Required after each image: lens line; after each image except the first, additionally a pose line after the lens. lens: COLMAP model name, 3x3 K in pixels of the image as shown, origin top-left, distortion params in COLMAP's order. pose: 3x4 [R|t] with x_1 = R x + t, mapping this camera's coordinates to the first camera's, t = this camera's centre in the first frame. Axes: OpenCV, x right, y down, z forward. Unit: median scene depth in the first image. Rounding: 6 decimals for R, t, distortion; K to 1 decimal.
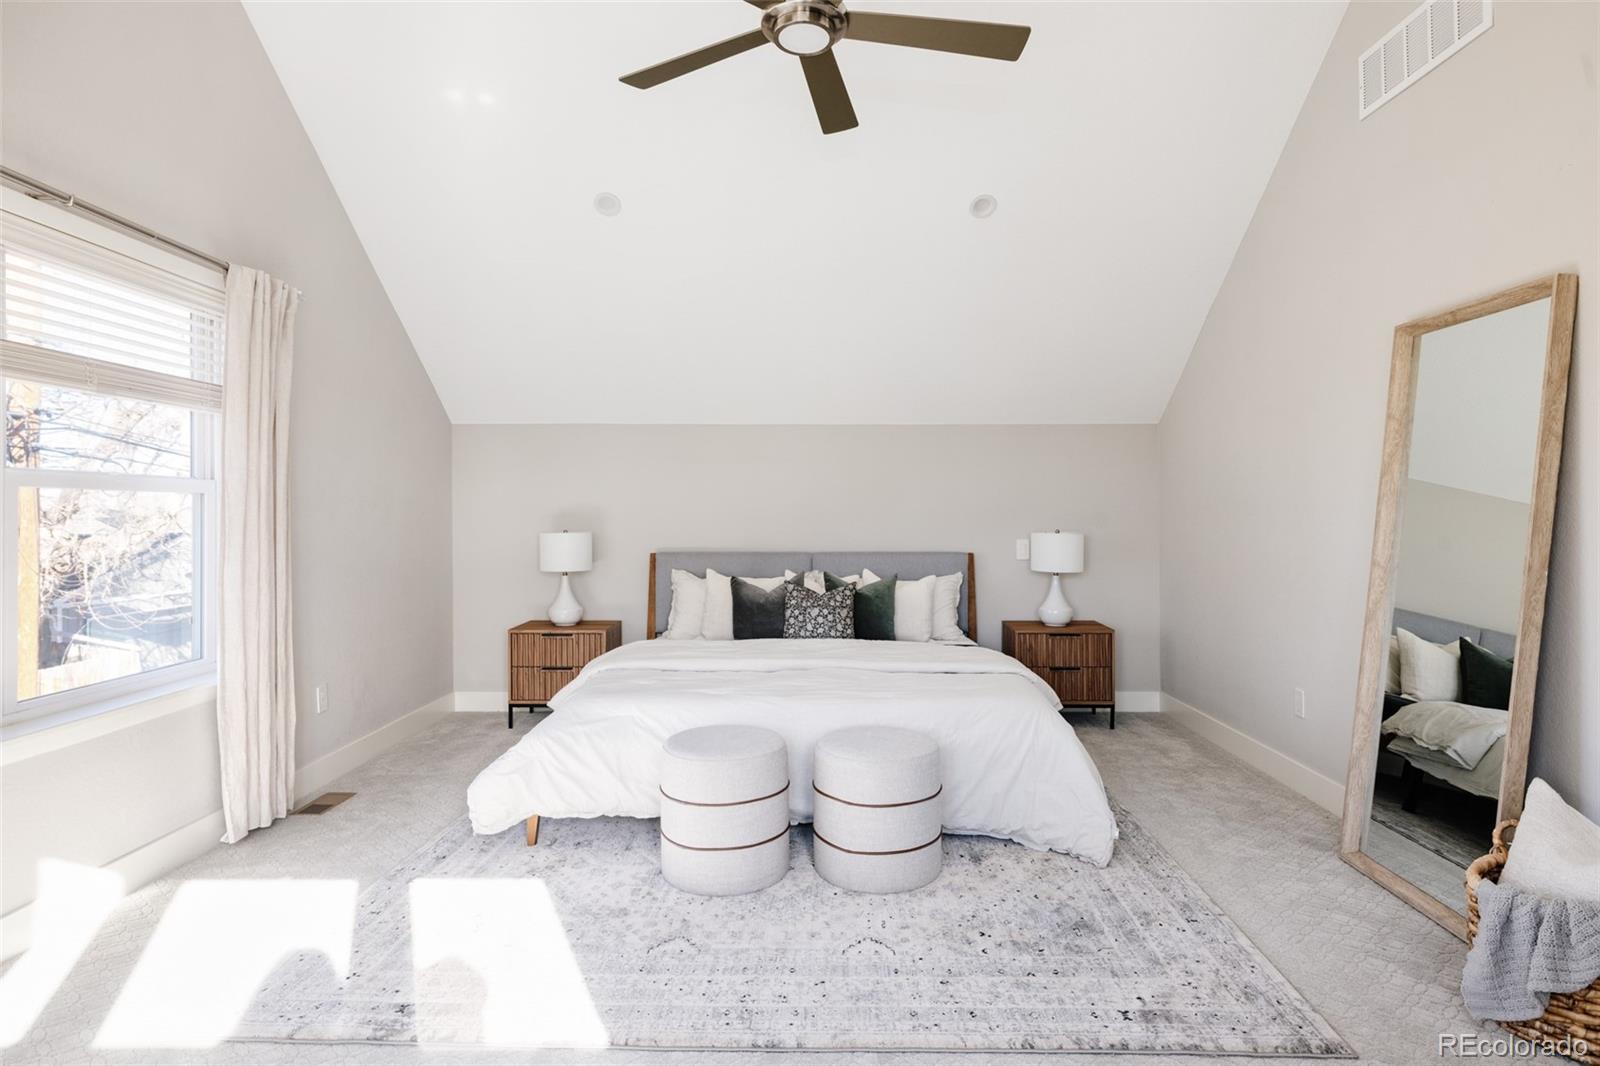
lens RADIAL K [[837.4, 0, 800.0], [0, 837.4, 533.0], [0, 0, 1]] dist [-0.018794, 0.000284]
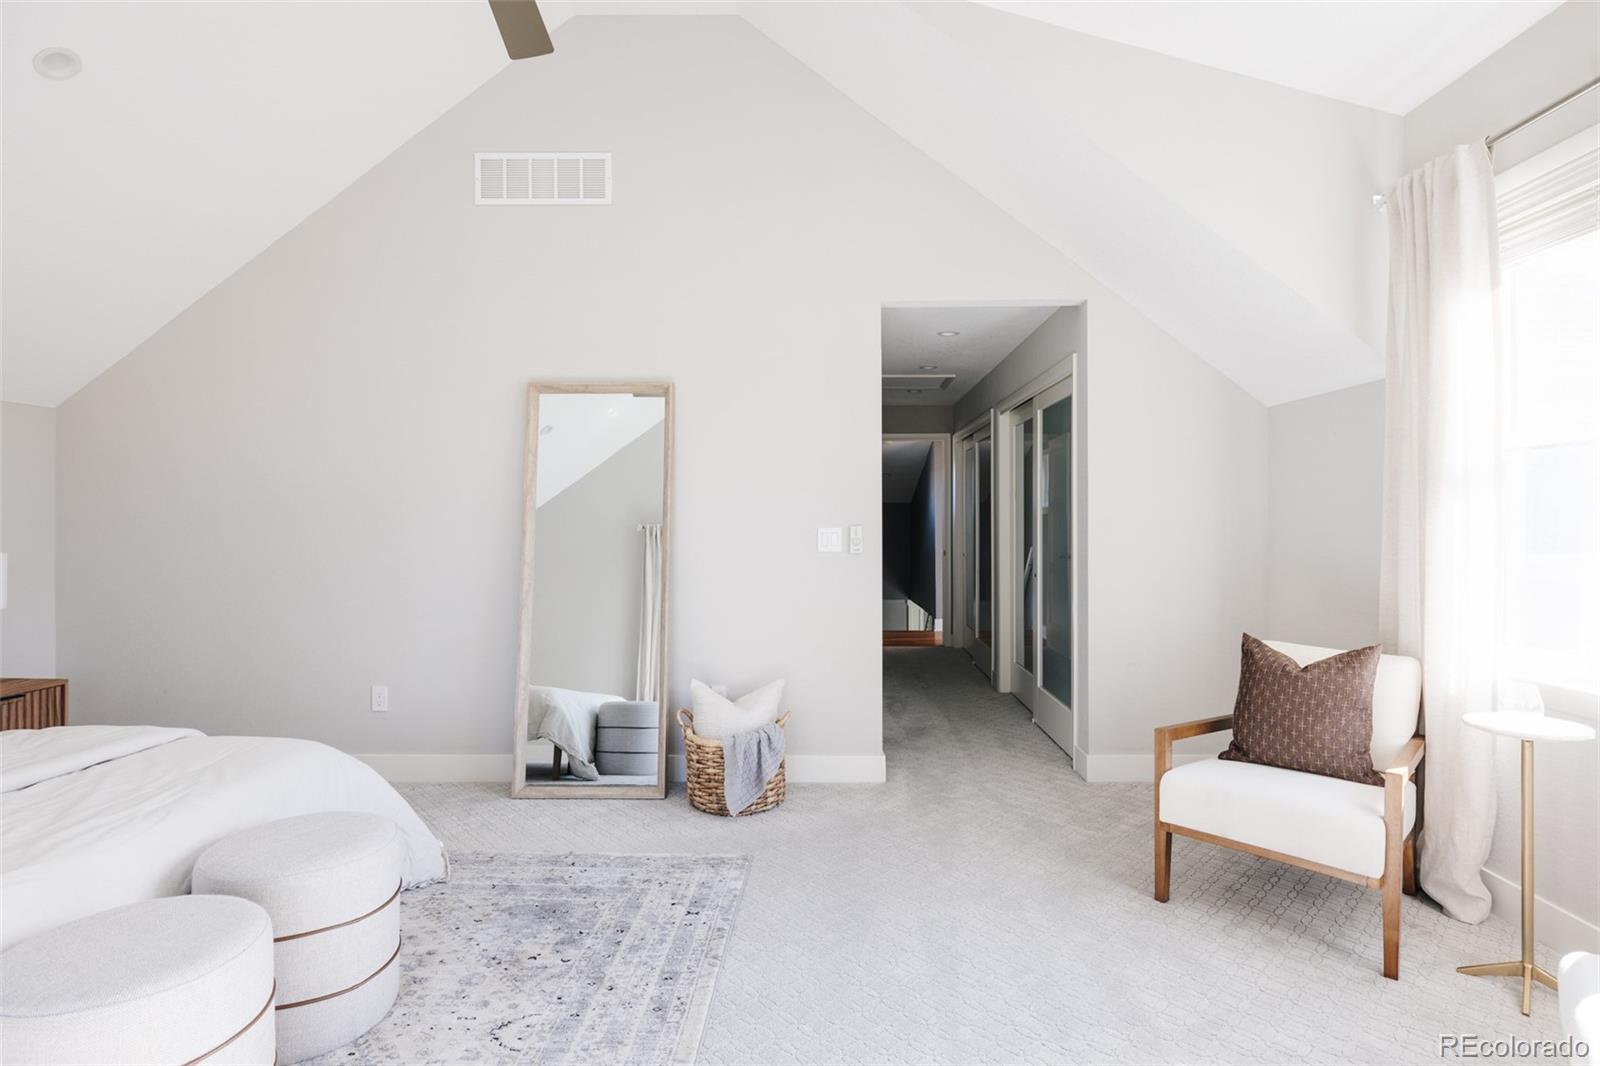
lens RADIAL K [[838.8, 0, 800.0], [0, 838.8, 533.0], [0, 0, 1]] dist [0.003732, 0.000900]
pose [[0.008339, -0.005225, 0.999952, -0.705550], [0.023240, 0.999717, 0.005030, -0.006038], [-0.999695, 0.023197, 0.008458, 0.636469]]
